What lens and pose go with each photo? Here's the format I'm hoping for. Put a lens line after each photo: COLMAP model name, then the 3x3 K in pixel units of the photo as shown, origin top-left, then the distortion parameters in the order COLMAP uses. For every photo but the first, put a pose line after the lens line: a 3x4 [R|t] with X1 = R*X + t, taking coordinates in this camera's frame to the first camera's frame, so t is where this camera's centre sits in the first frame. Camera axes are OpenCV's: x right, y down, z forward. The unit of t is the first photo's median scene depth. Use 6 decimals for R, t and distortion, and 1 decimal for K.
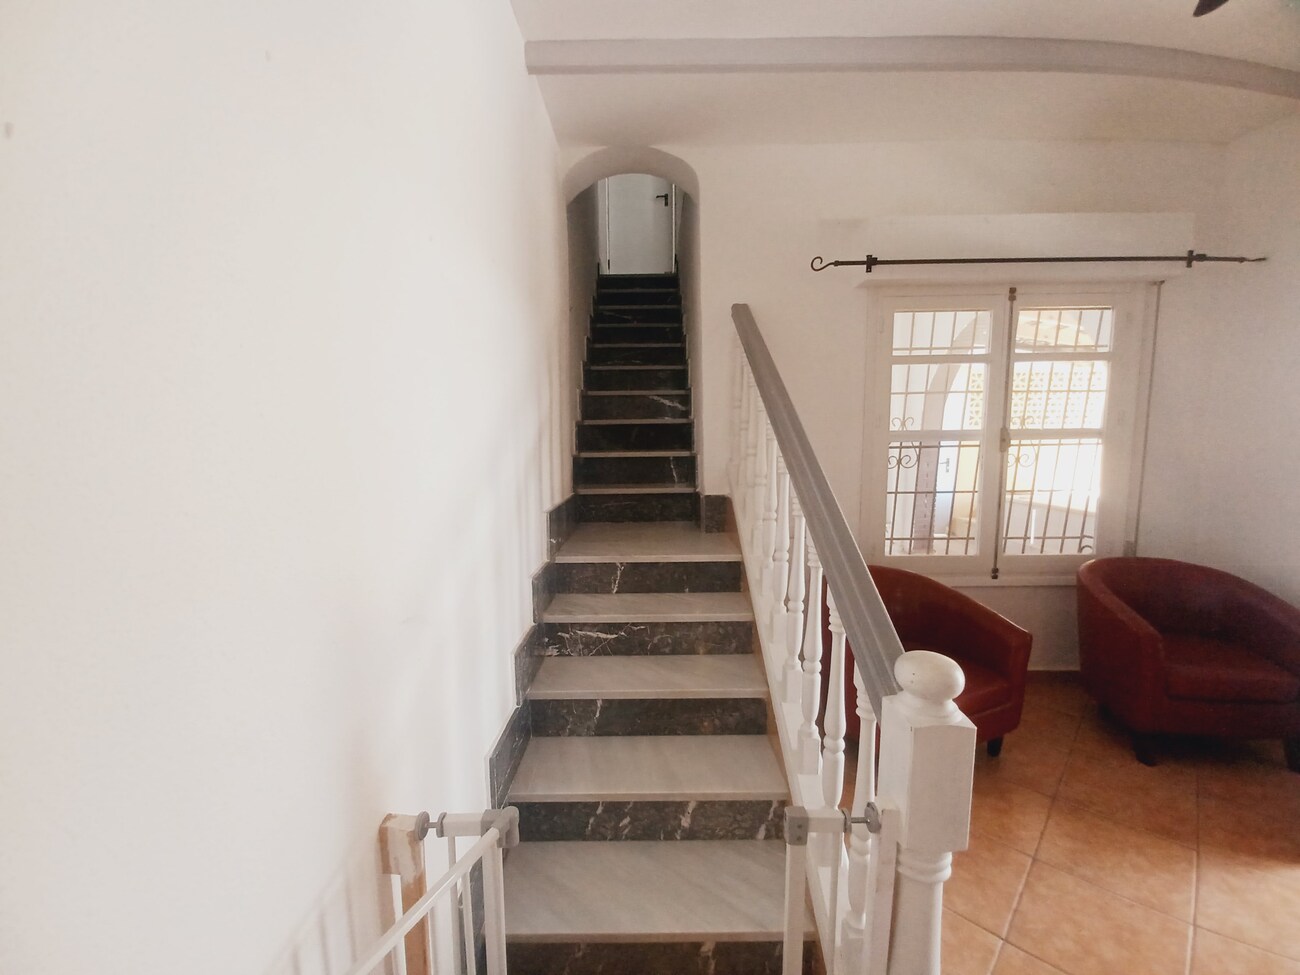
lens RADIAL K [[514.5, 0, 647.7], [0, 514.5, 501.1], [0, 0, 1]] dist [0.021100, -0.018083]
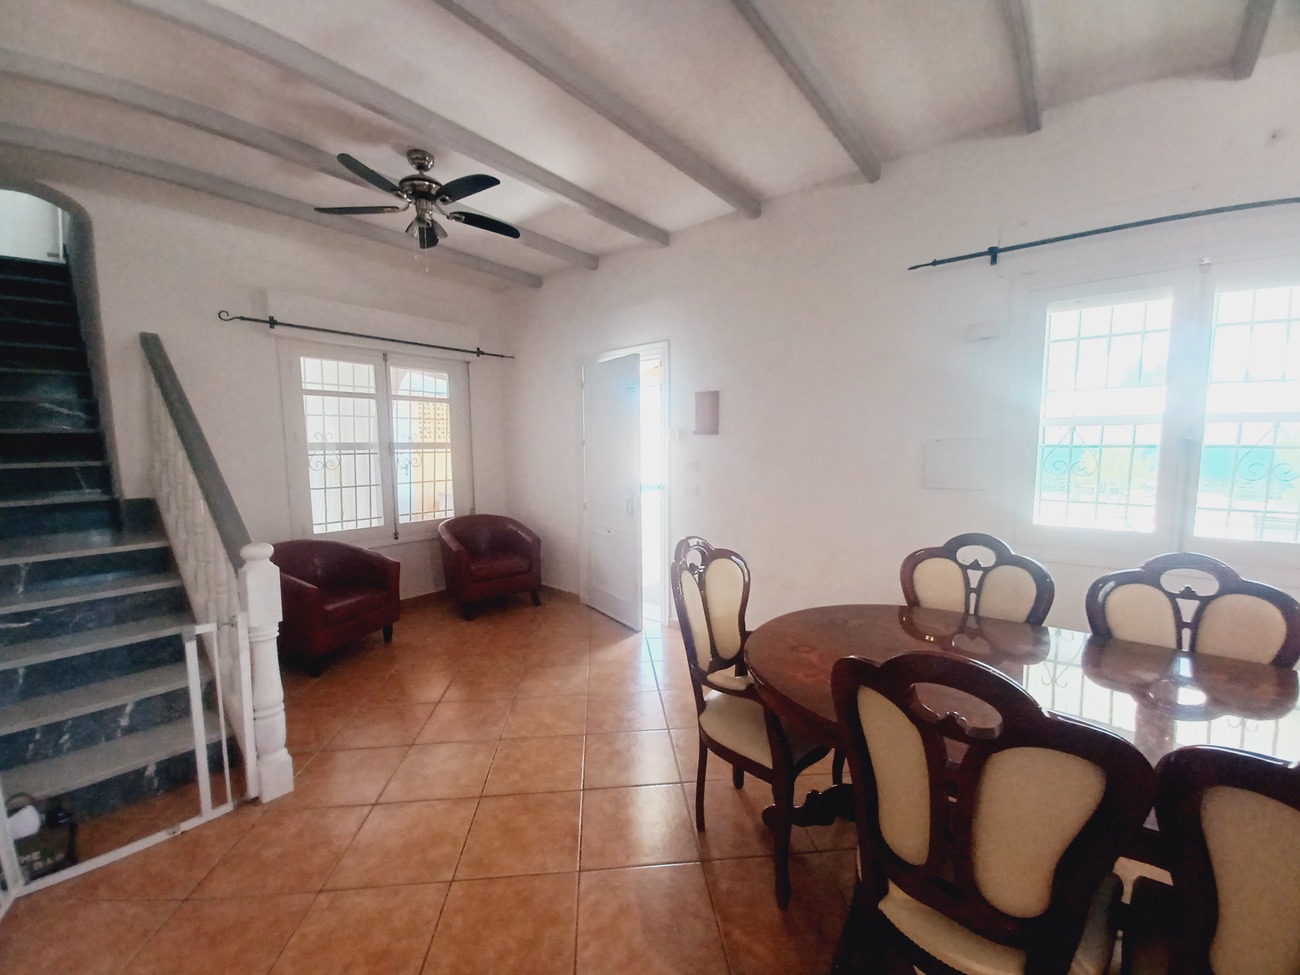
lens RADIAL K [[514.5, 0, 647.7], [0, 514.5, 501.1], [0, 0, 1]] dist [0.021100, -0.018083]
pose [[0.631732, -0.075386, 0.771512, -0.037337], [0.086094, 0.995926, 0.026818, 0.064541], [-0.770391, 0.049481, 0.635649, -0.609858]]
